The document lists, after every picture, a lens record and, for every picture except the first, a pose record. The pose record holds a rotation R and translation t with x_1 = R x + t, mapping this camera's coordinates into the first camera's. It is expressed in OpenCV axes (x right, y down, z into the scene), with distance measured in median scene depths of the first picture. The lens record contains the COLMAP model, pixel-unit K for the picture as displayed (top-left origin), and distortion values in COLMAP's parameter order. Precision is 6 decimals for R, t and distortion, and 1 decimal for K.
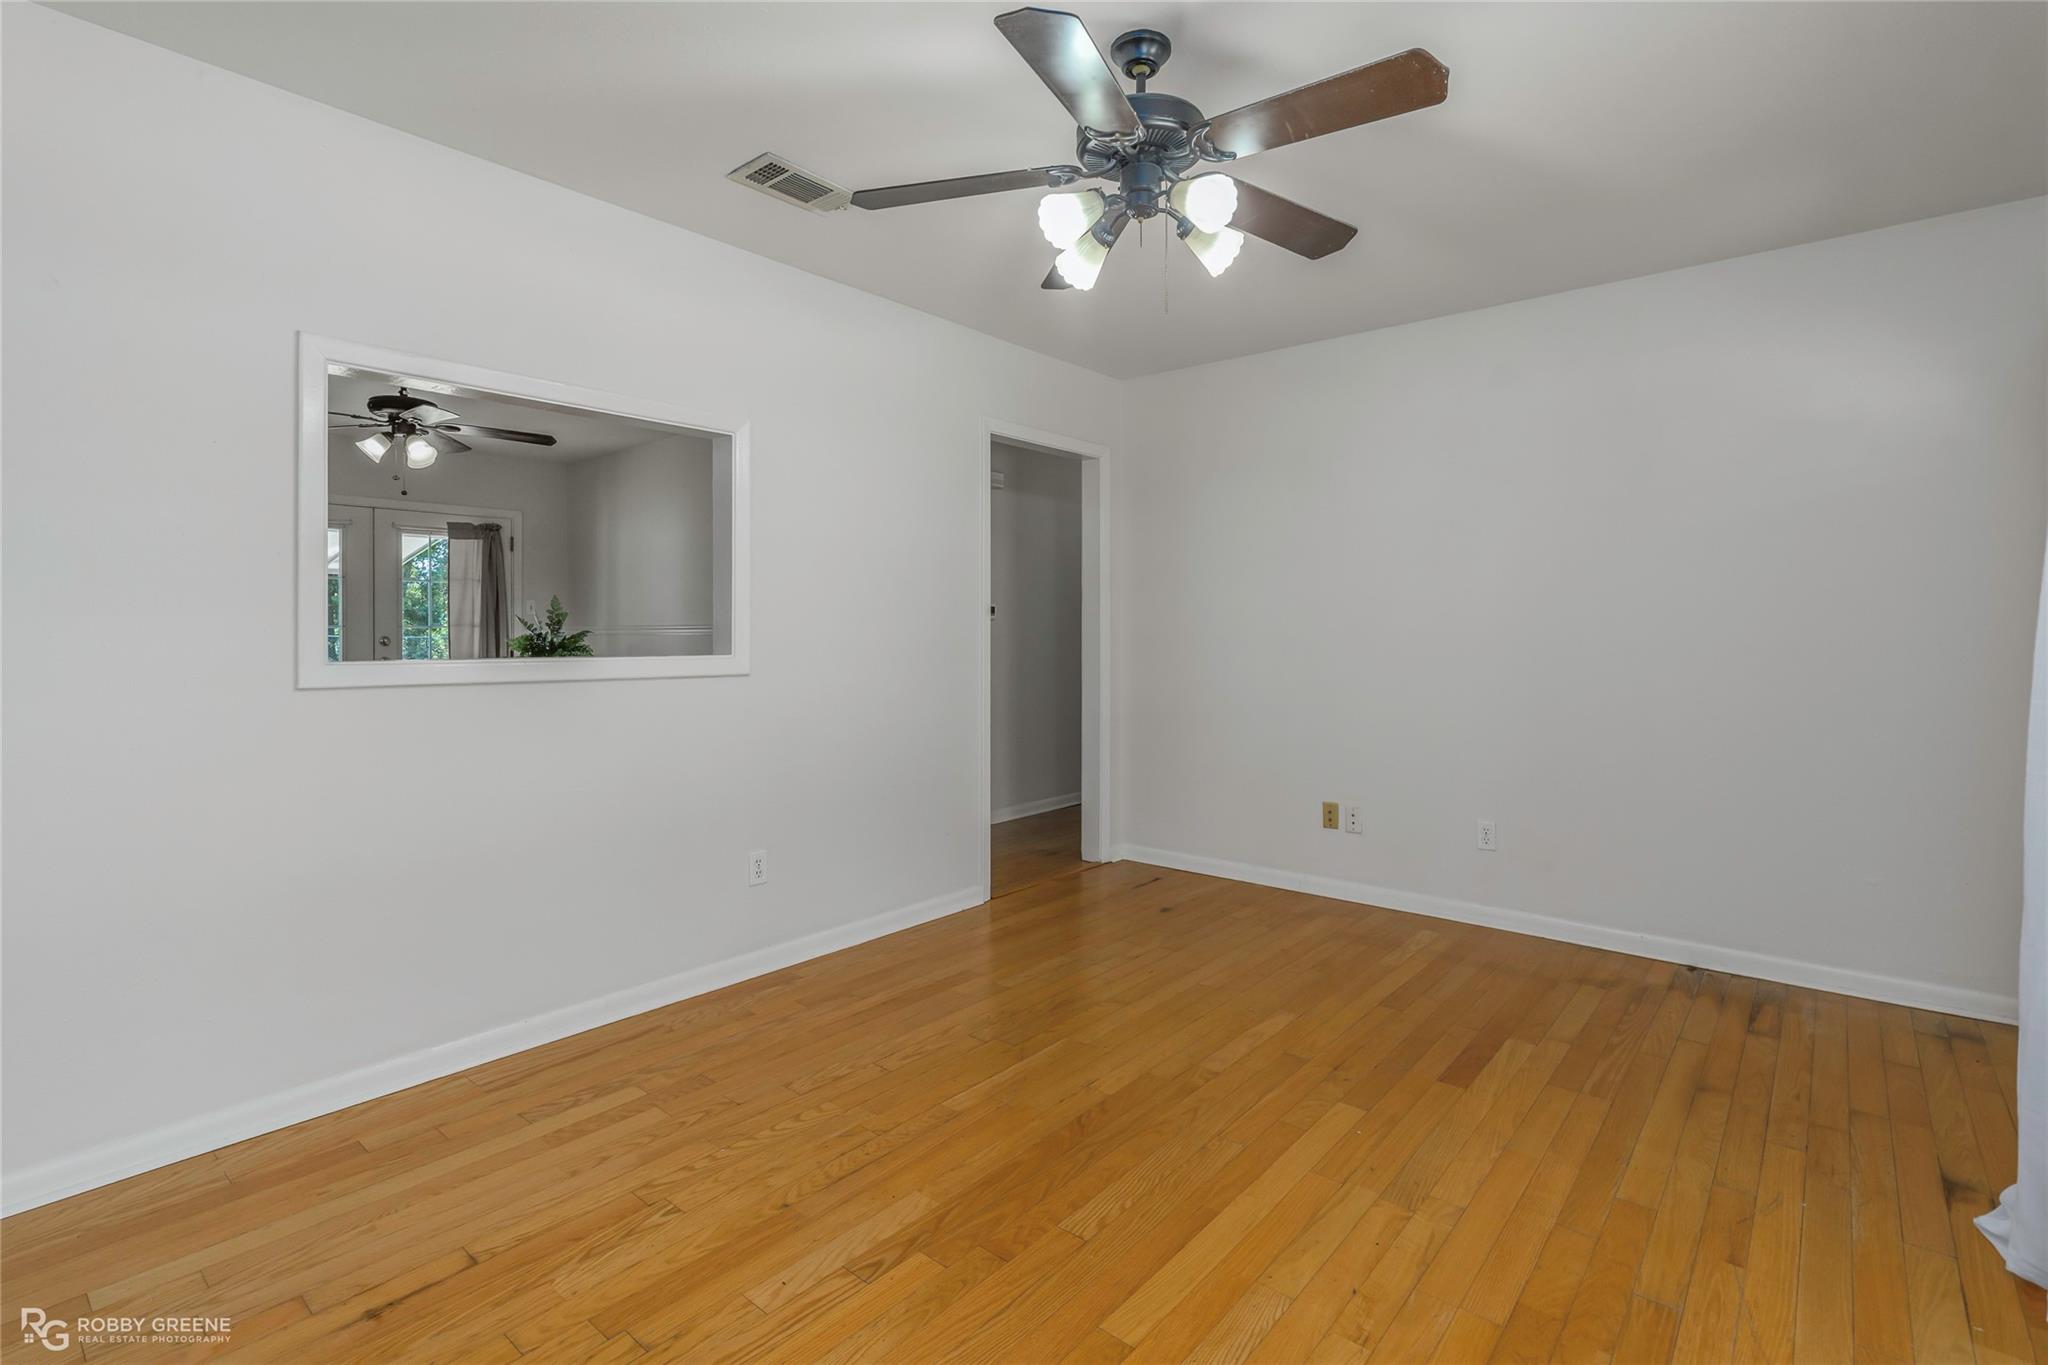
lens RADIAL K [[954.7, 0, 1032.4], [0, 954.7, 631.0], [0, 0, 1]] dist [-0.001925, 0.000236]
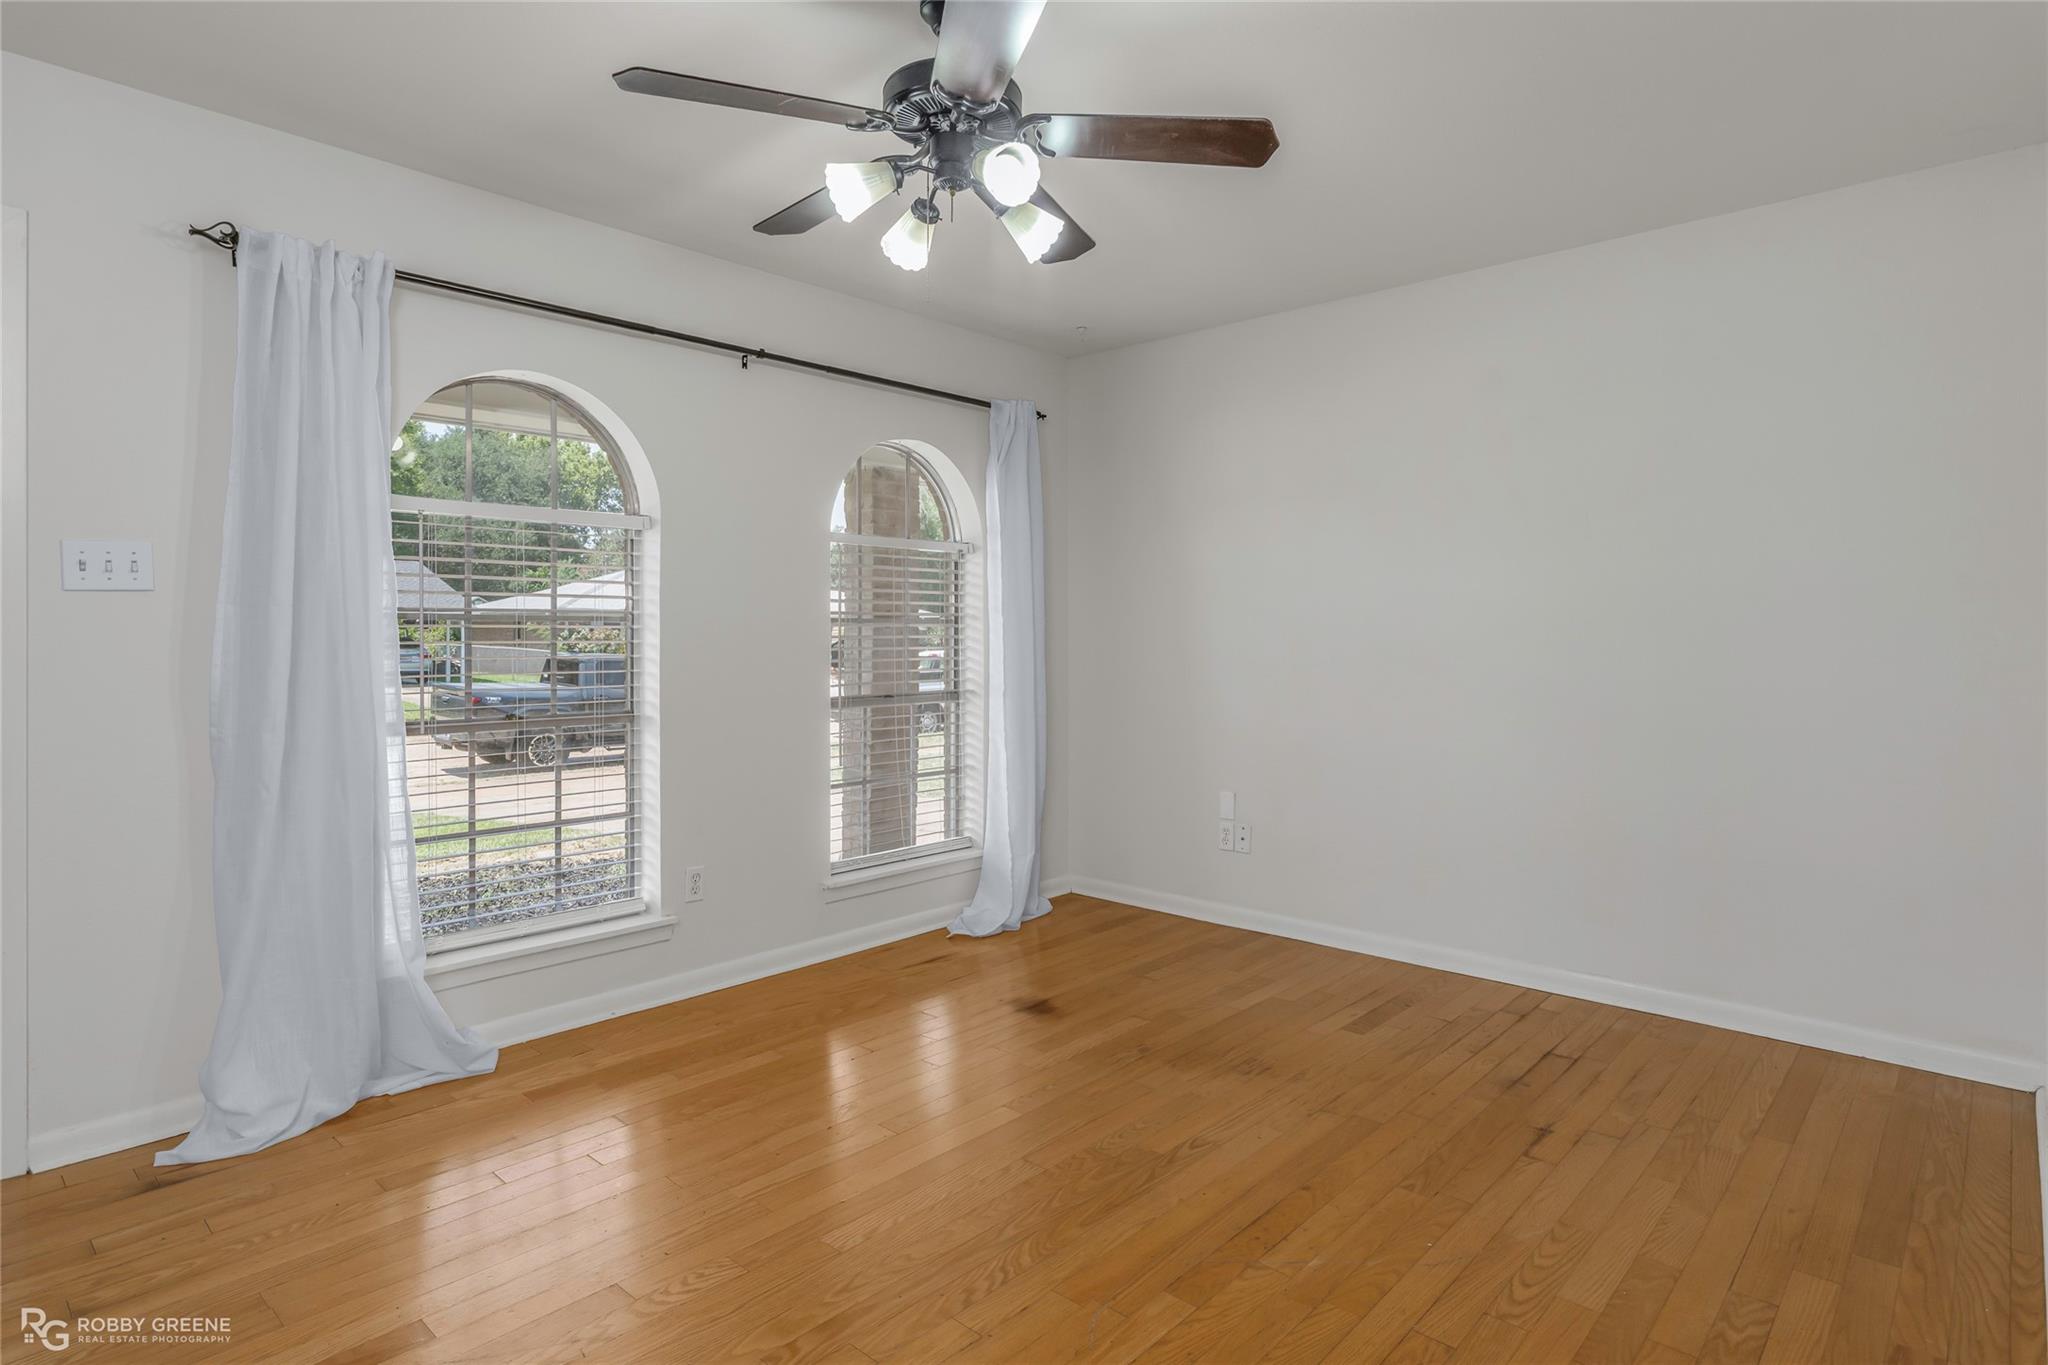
lens RADIAL K [[1093.2, 0, 1024.0], [0, 1093.2, 682.5], [0, 0, 1]] dist [-0.002643, -0.000154]
pose [[-0.998880, -0.001866, 0.047272, -0.006194], [0.000126, 0.999113, 0.042116, -0.001057], [-0.047309, 0.042075, -0.997994, 1.746555]]
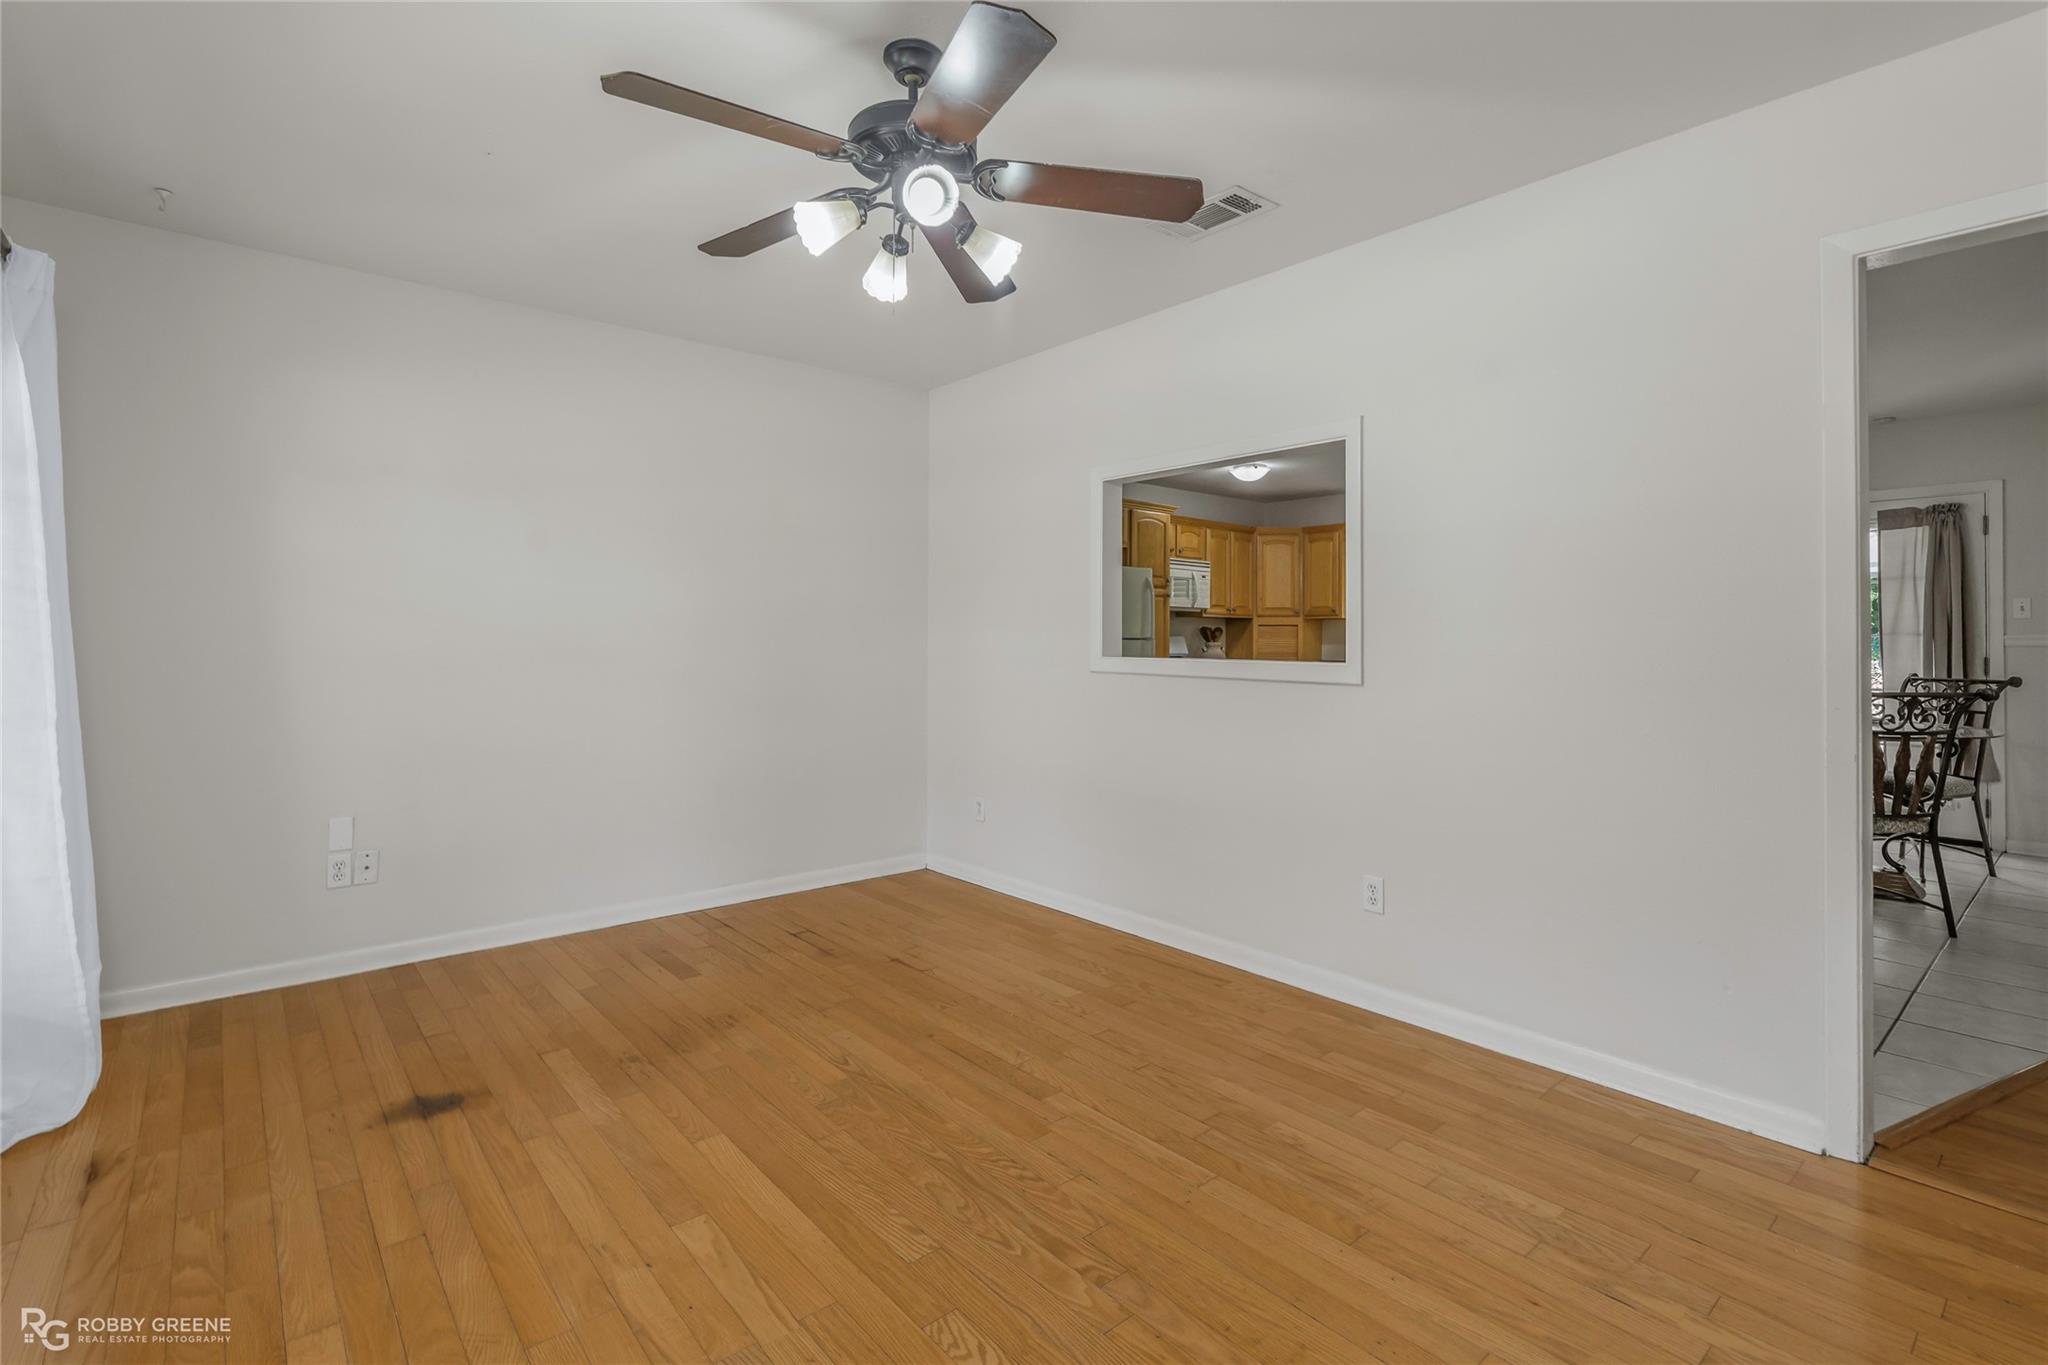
lens RADIAL K [[954.7, 0, 1032.4], [0, 954.7, 631.0], [0, 0, 1]] dist [-0.001925, 0.000236]
pose [[-0.160775, -0.009578, -0.986945, 0.916765], [-0.002340, 0.999954, -0.009323, 0.002497], [0.986988, 0.000811, -0.160790, 1.106210]]
